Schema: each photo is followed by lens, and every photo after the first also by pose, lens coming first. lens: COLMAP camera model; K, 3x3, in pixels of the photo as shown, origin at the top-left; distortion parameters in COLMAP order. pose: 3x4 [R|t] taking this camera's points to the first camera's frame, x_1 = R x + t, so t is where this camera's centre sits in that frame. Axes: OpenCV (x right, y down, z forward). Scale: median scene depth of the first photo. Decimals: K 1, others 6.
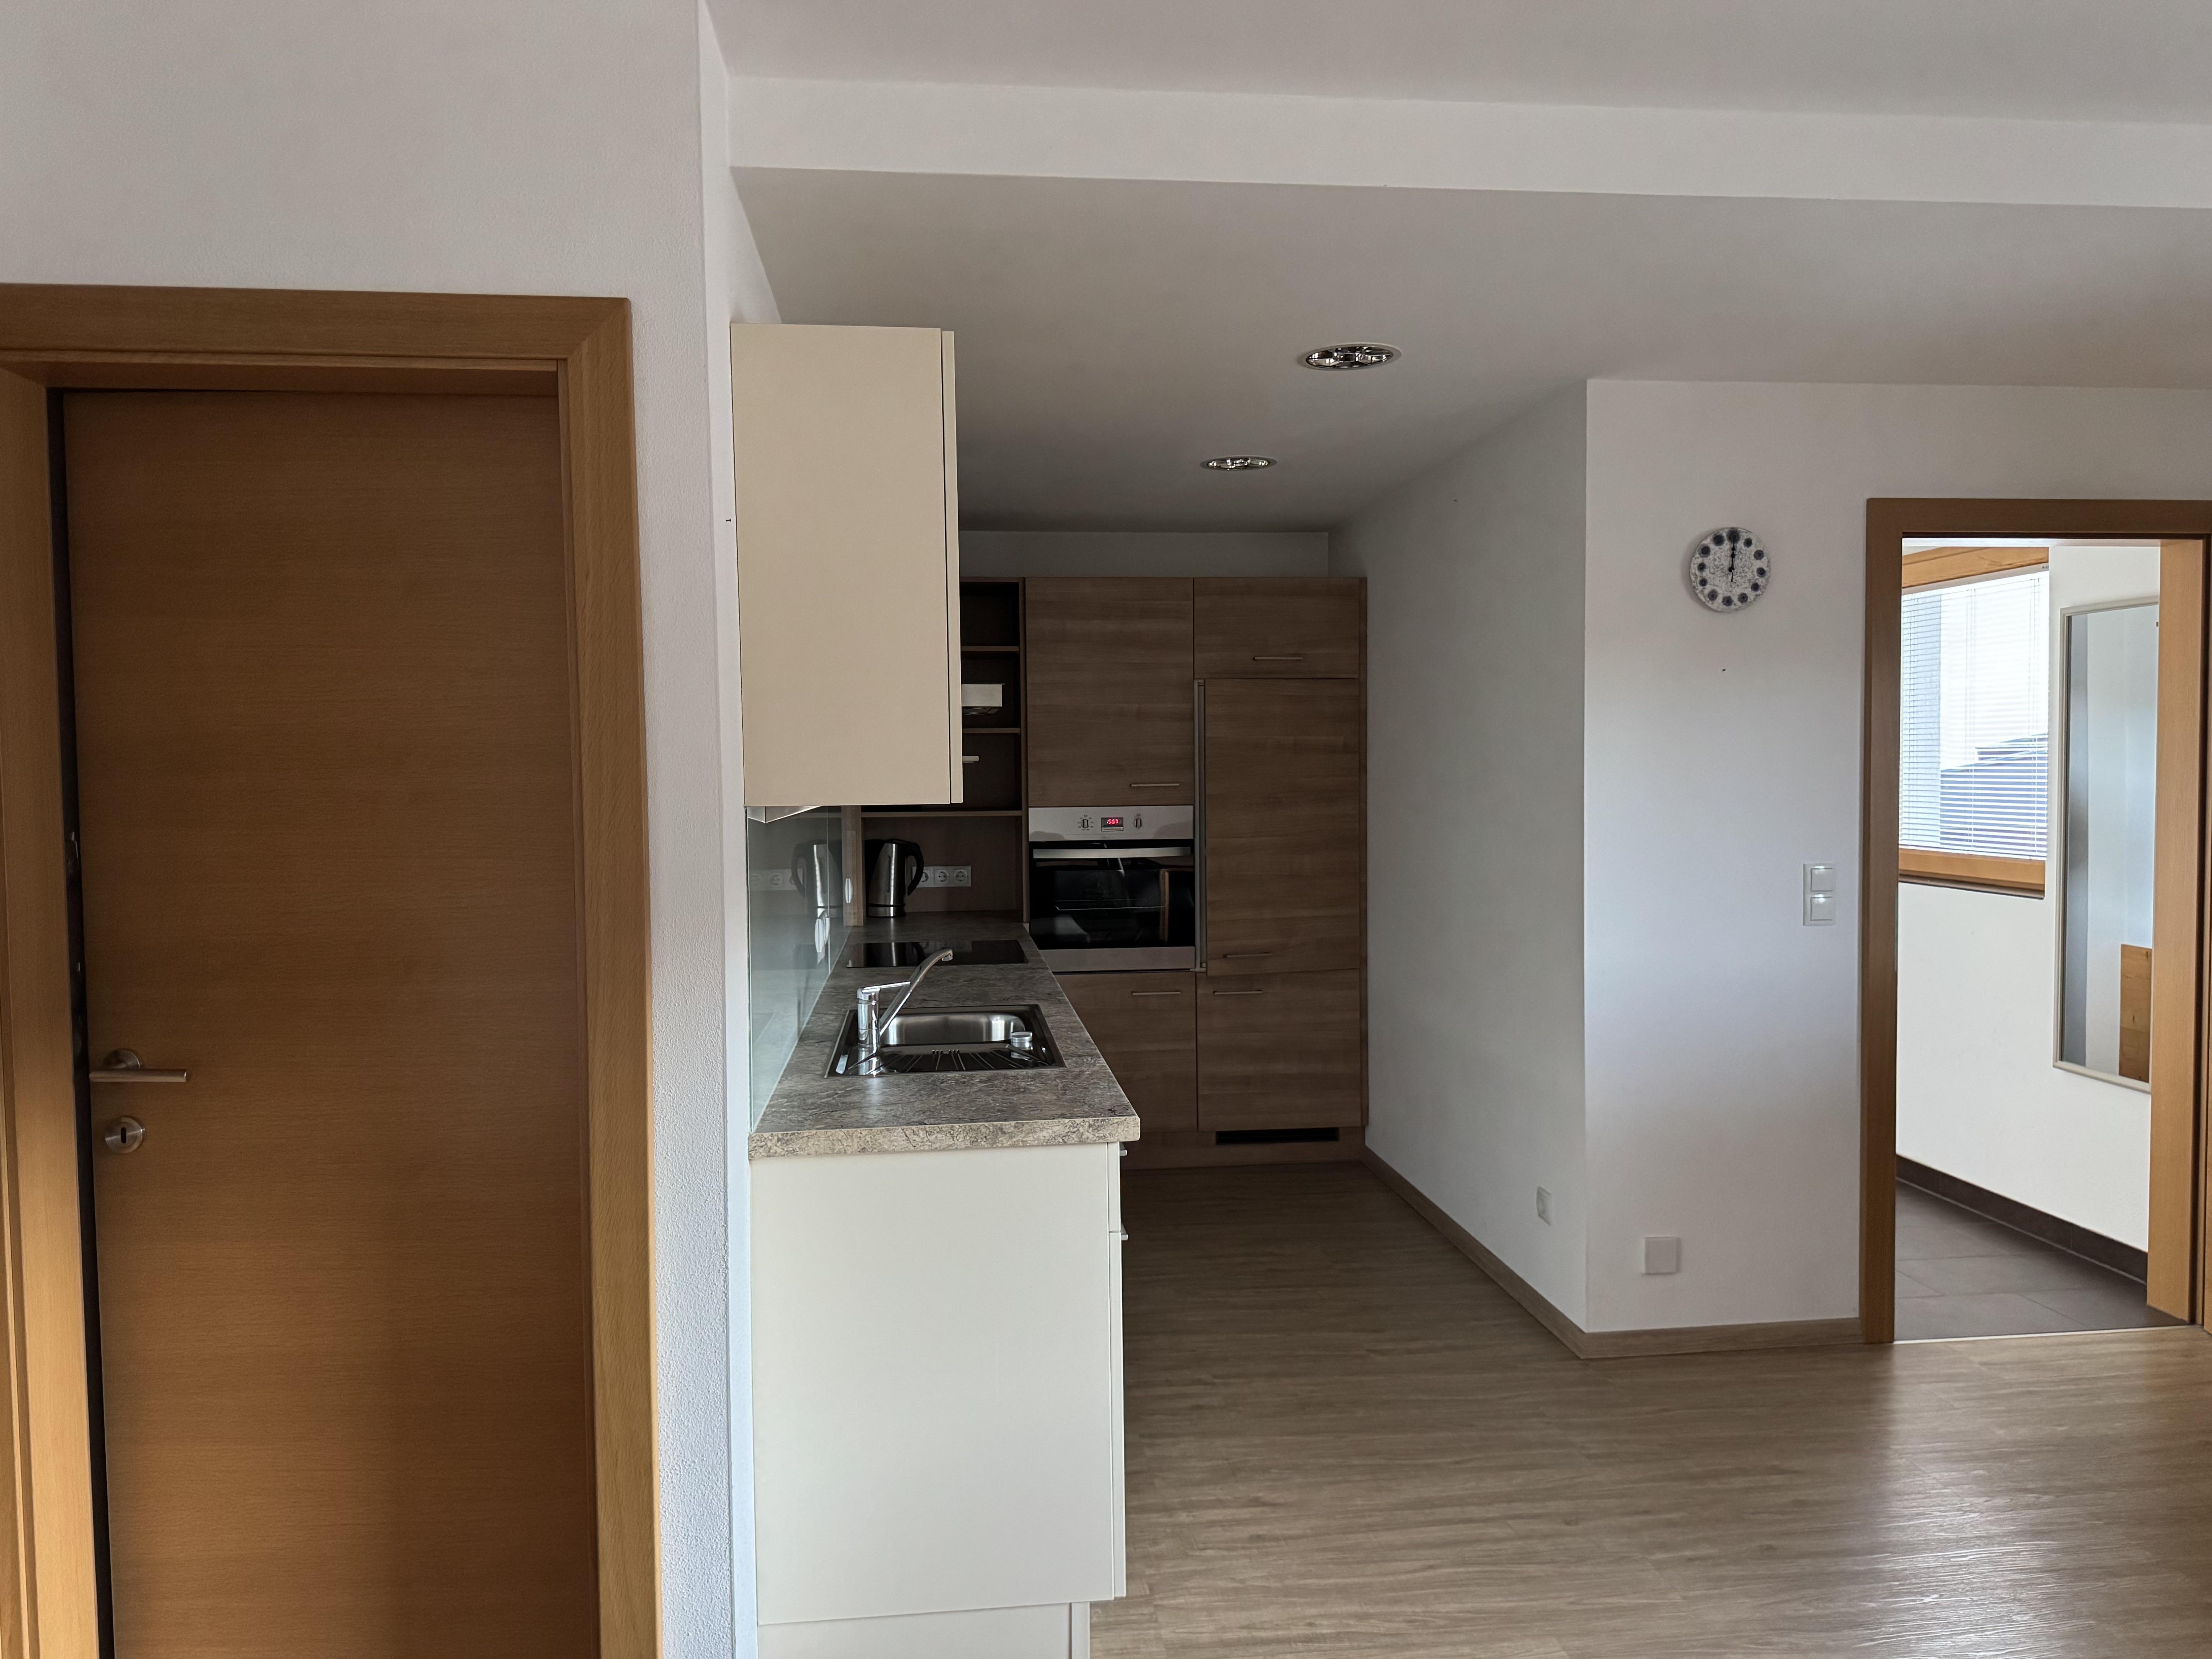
lens RADIAL K [[1547.1, 0, 1105.2], [0, 1547.1, 835.1], [0, 0, 1]] dist [0.091511, -0.008994]
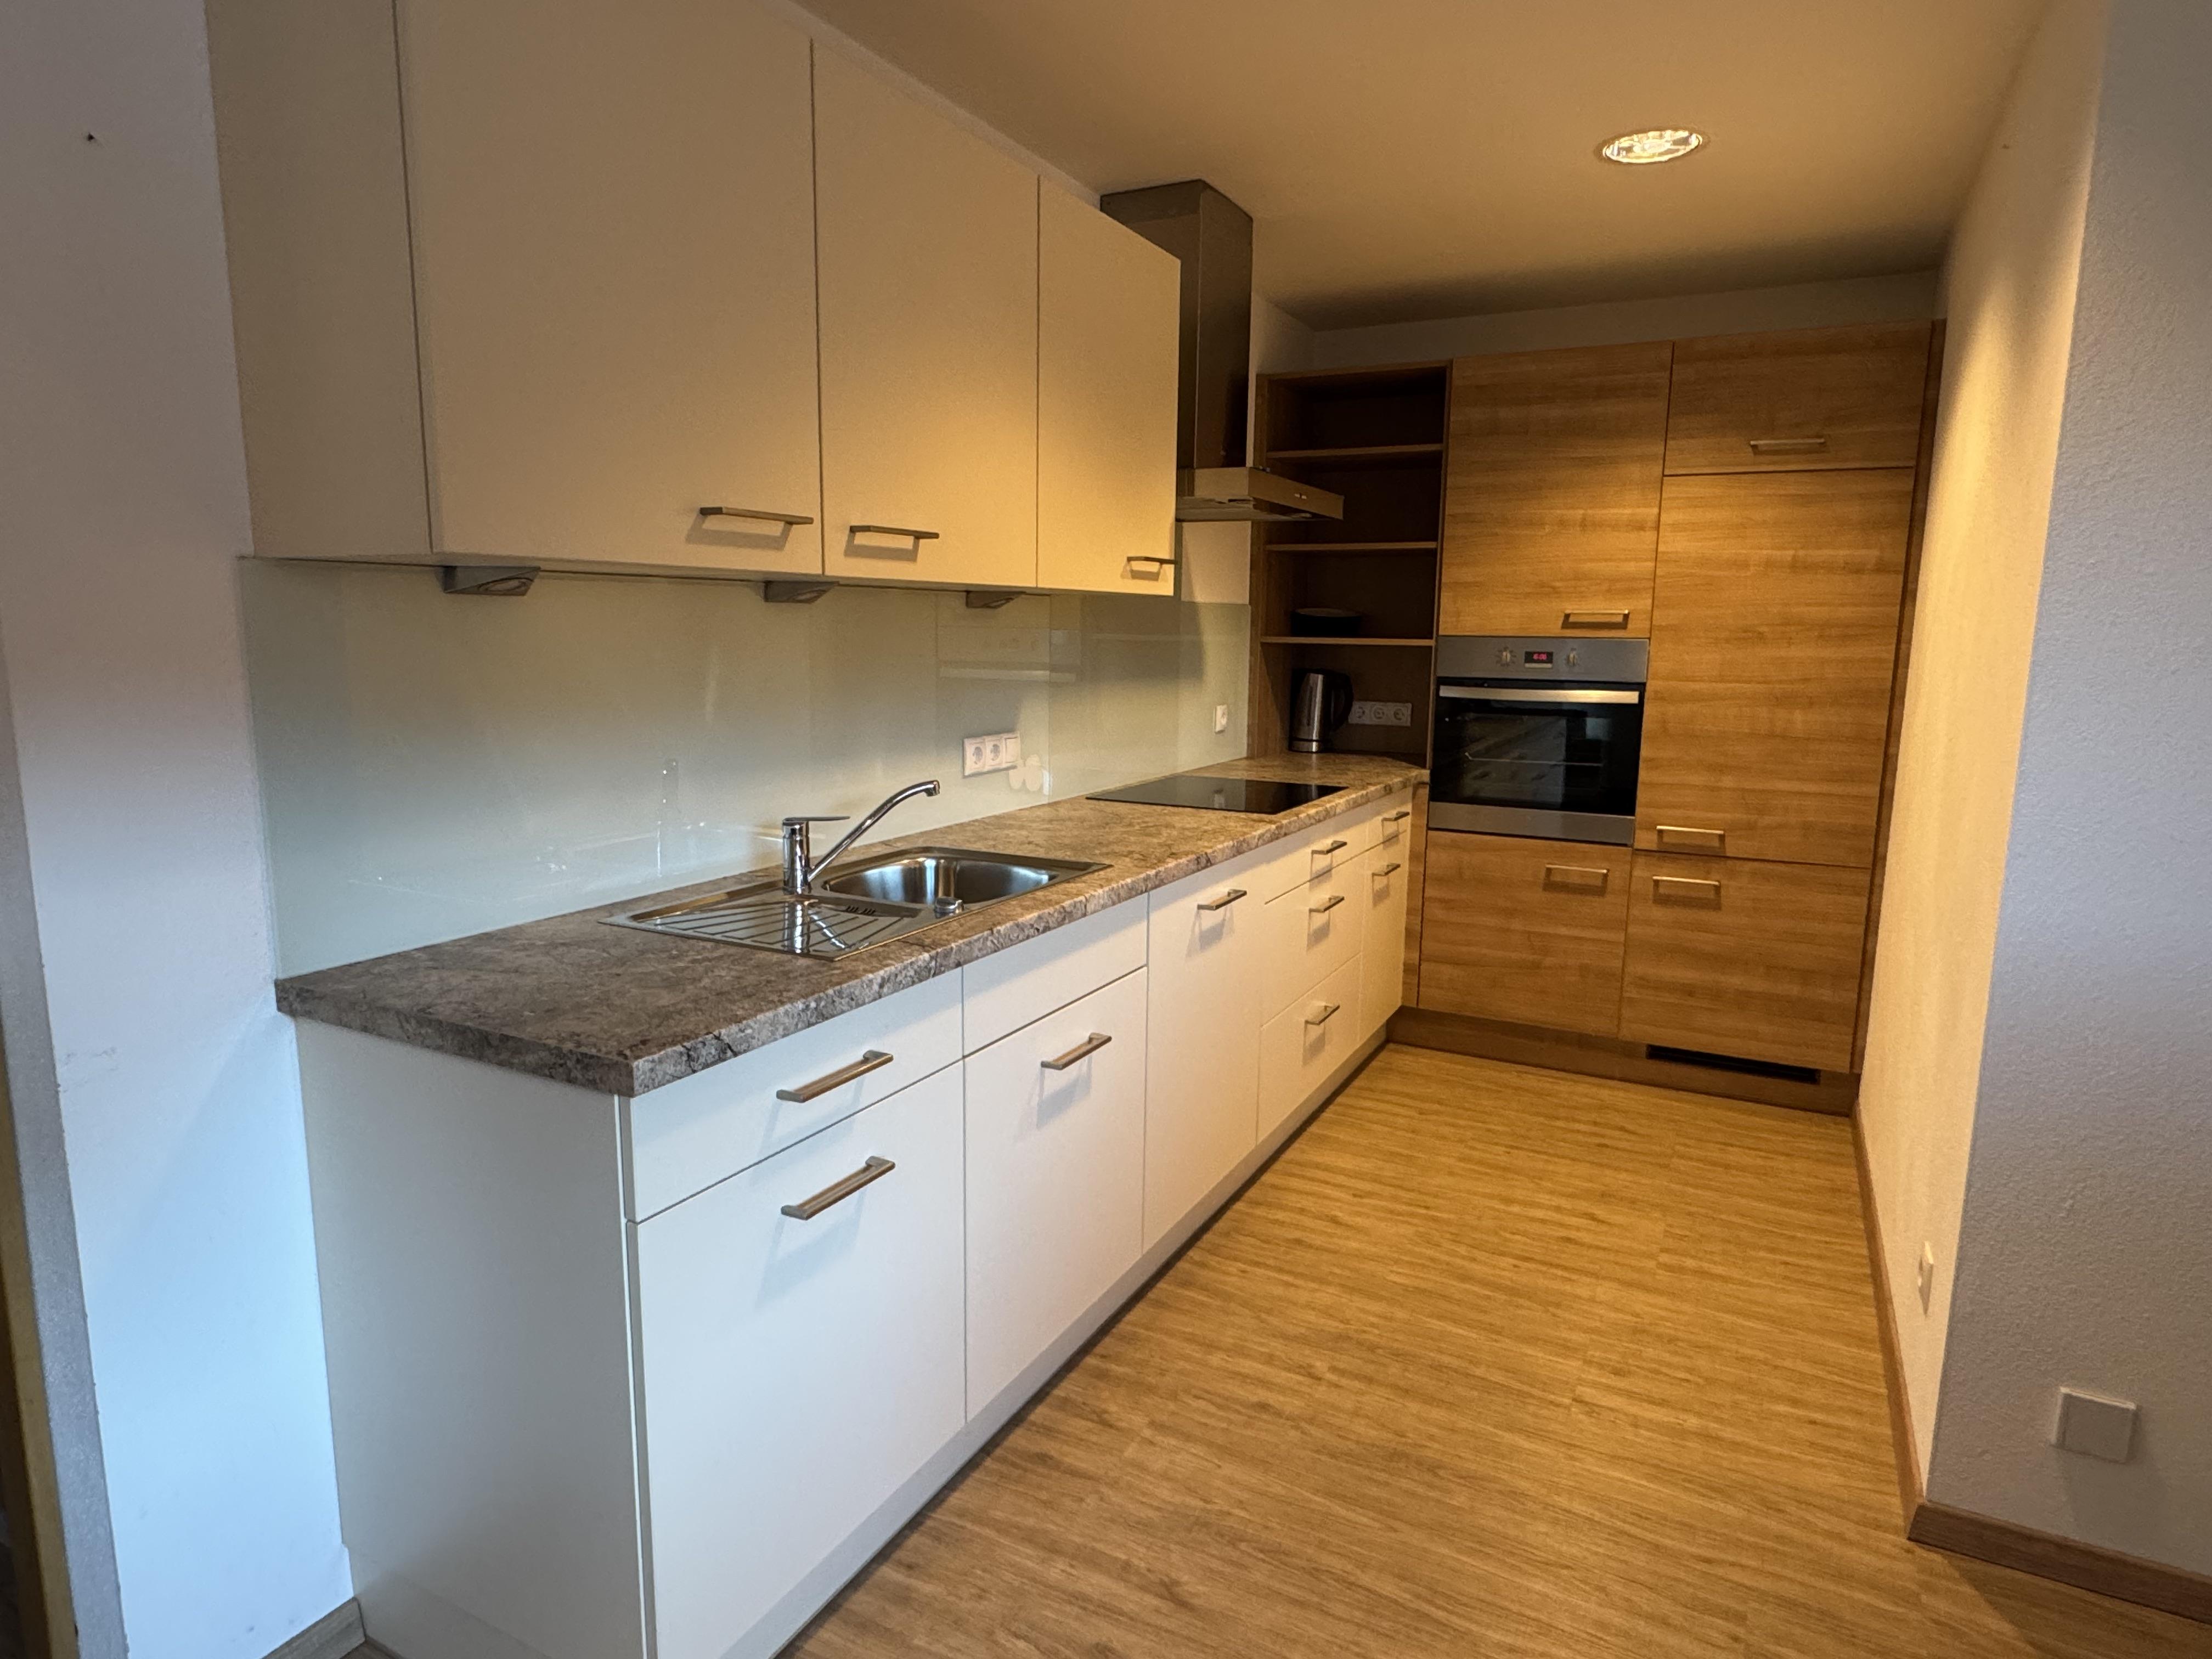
lens RADIAL K [[1294.9, 0, 1107.8], [0, 1294.9, 827.7], [0, 0, 1]] dist [0.000940, -0.000034]
pose [[0.829817, 0.107479, -0.547587, 0.200136], [-0.045074, 0.990980, 0.126202, 0.005024], [0.556212, -0.080042, 0.827177, 0.291019]]
